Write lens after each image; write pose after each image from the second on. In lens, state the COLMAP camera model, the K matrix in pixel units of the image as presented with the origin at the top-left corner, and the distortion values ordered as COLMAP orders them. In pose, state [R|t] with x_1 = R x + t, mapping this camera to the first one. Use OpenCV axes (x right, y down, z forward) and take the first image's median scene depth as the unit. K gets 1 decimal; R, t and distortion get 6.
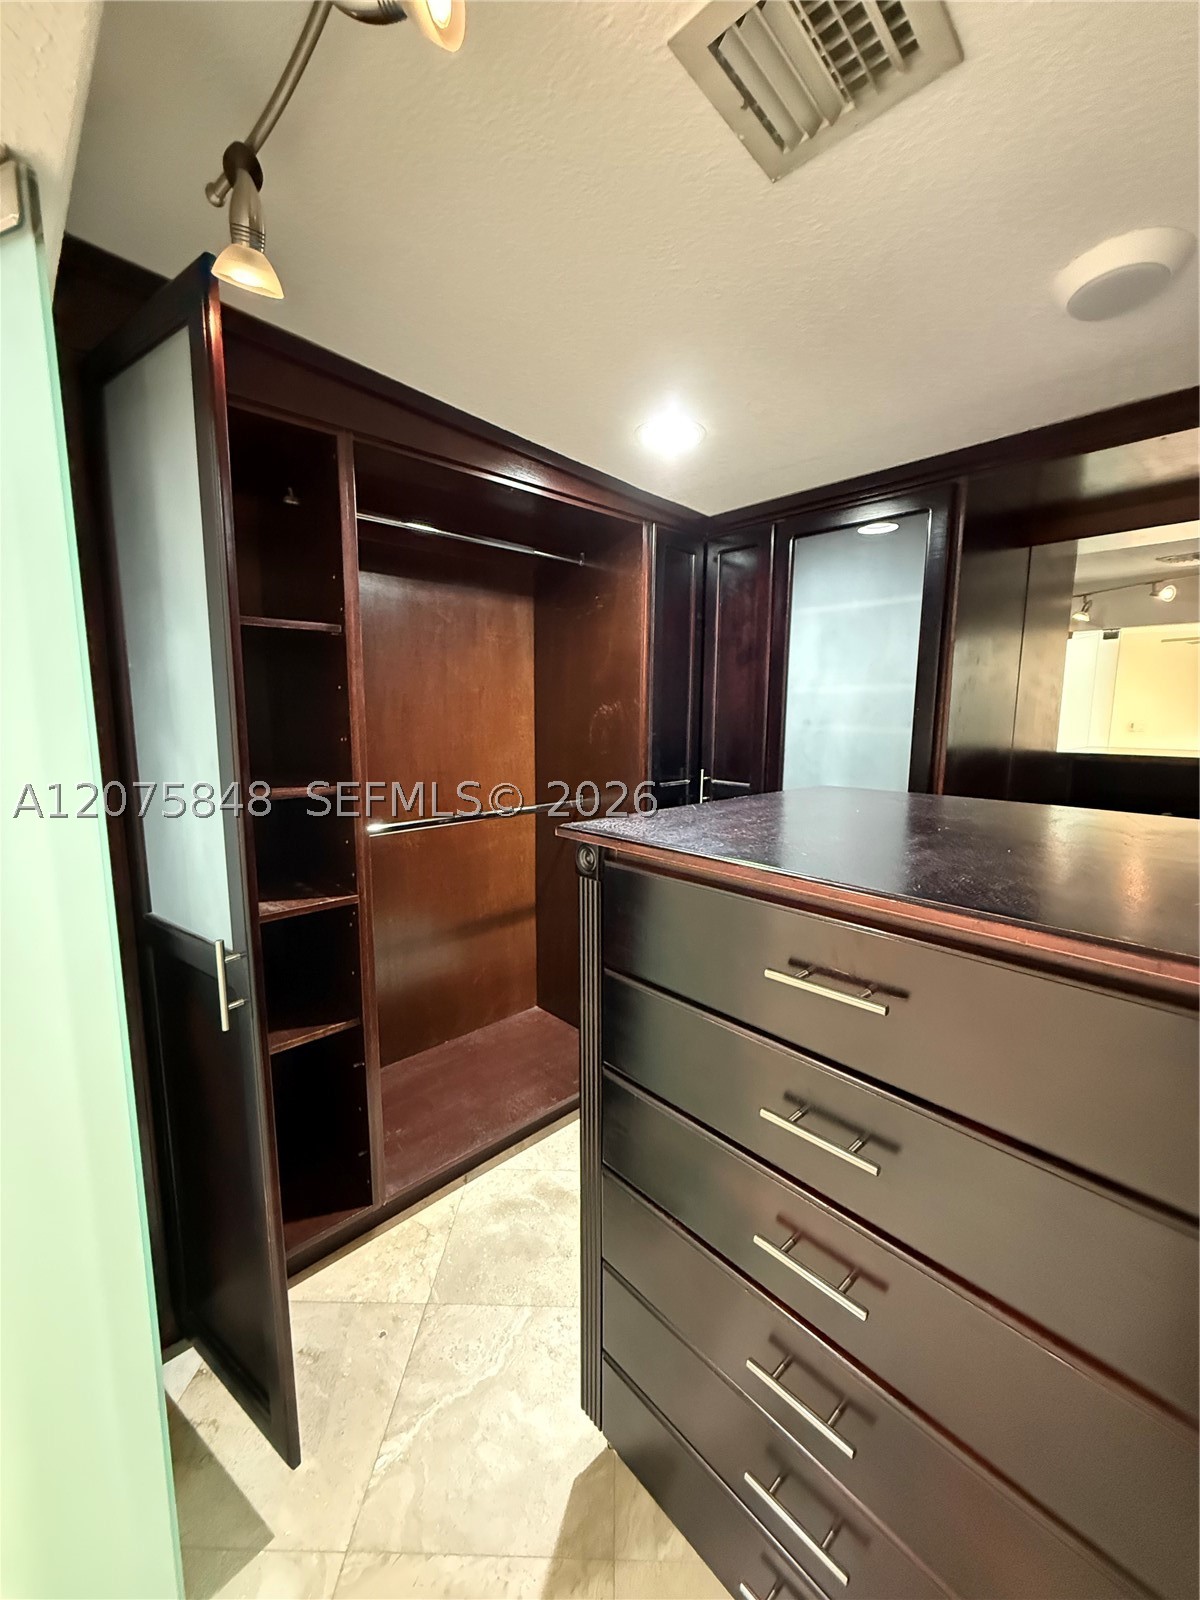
lens RADIAL K [[640.2, 0, 586.9], [0, 640.2, 807.1], [0, 0, 1]] dist [-0.003413, -0.000555]
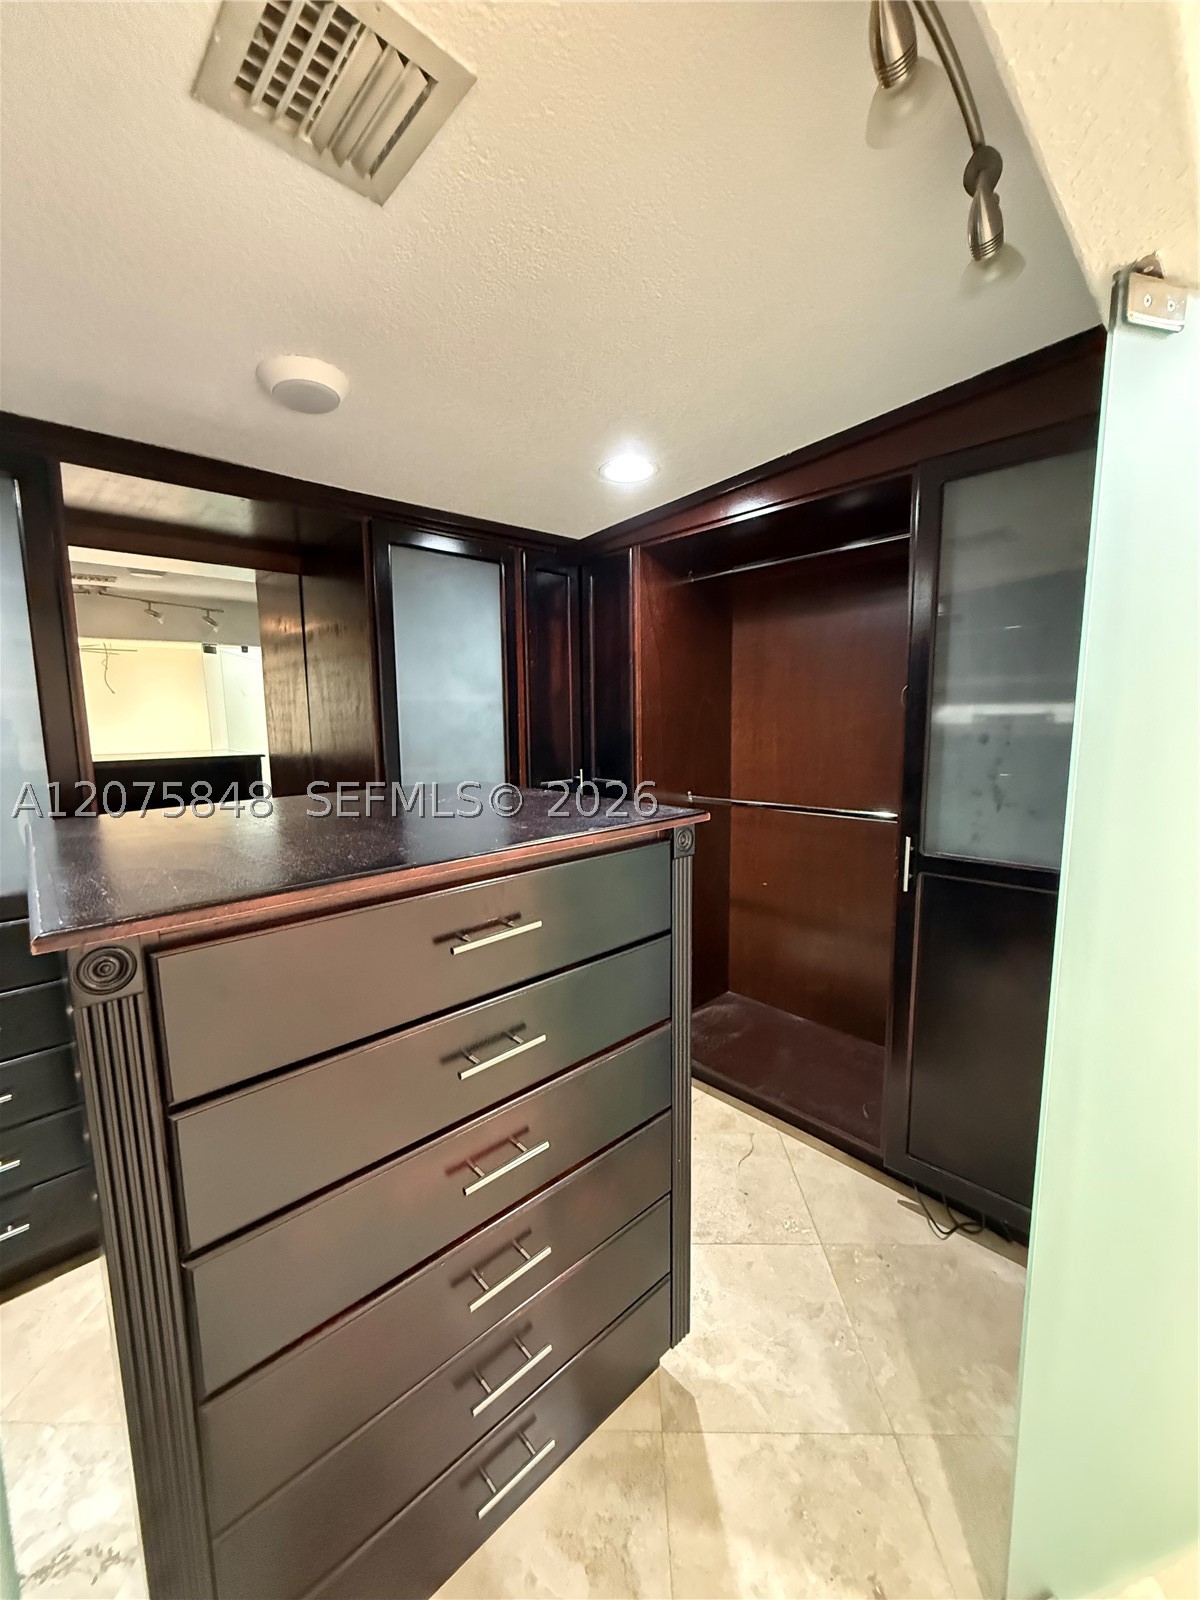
lens RADIAL K [[640.2, 0, 586.2], [0, 640.2, 795.9], [0, 0, 1]] dist [-0.003413, -0.000555]
pose [[-0.010310, -0.135250, 0.990758, -0.726543], [0.156244, 0.978423, 0.135192, -0.109988], [-0.987665, 0.156194, 0.011045, 0.664380]]
